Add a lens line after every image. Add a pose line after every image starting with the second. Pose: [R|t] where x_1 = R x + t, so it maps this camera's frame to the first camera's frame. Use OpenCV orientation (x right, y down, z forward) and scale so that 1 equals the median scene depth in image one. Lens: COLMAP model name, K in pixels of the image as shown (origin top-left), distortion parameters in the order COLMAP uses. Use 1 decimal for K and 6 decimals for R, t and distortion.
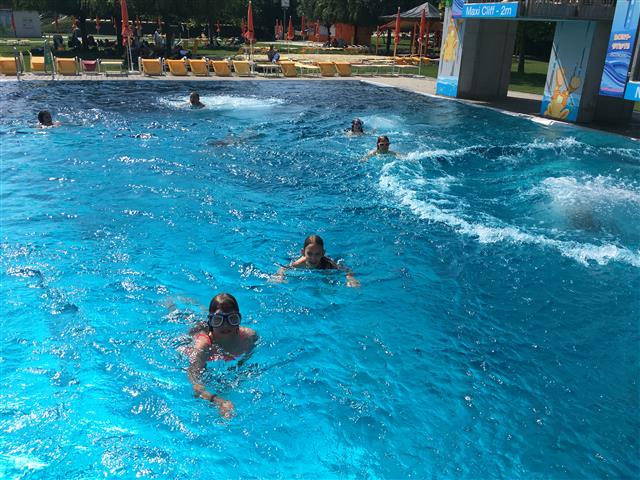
lens RADIAL K [[546.5, 0, 314.8], [0, 546.5, 240.3], [0, 0, 1]] dist [0.074132, -0.093560]
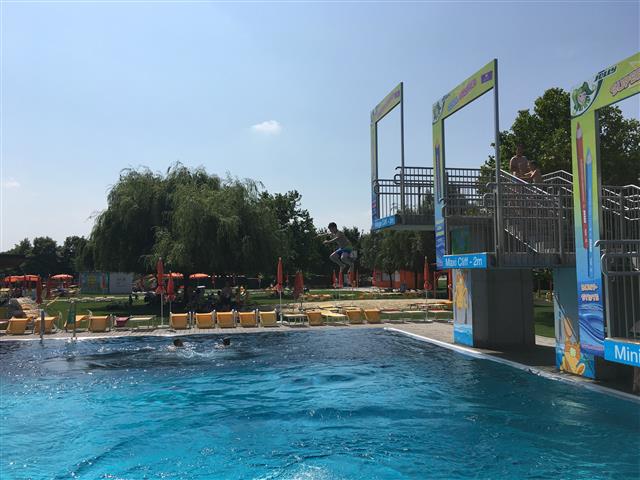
lens RADIAL K [[546.5, 0, 319.7], [0, 546.5, 234.2], [0, 0, 1]] dist [0.074132, -0.093560]
pose [[0.990827, -0.046680, -0.126817, 0.100967], [-0.012138, 0.903908, -0.427556, -0.027264], [0.134589, 0.425173, 0.895050, 0.055140]]
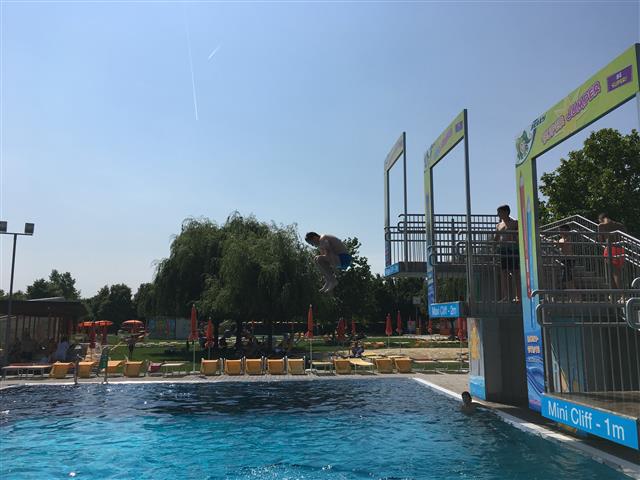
lens RADIAL K [[546.5, 0, 320.4], [0, 546.5, 234.7], [0, 0, 1]] dist [0.074132, -0.093560]
pose [[0.966828, -0.071624, -0.245181, 0.184251], [-0.061499, 0.866369, -0.495603, -0.028445], [0.247914, 0.494241, 0.833225, 0.060349]]
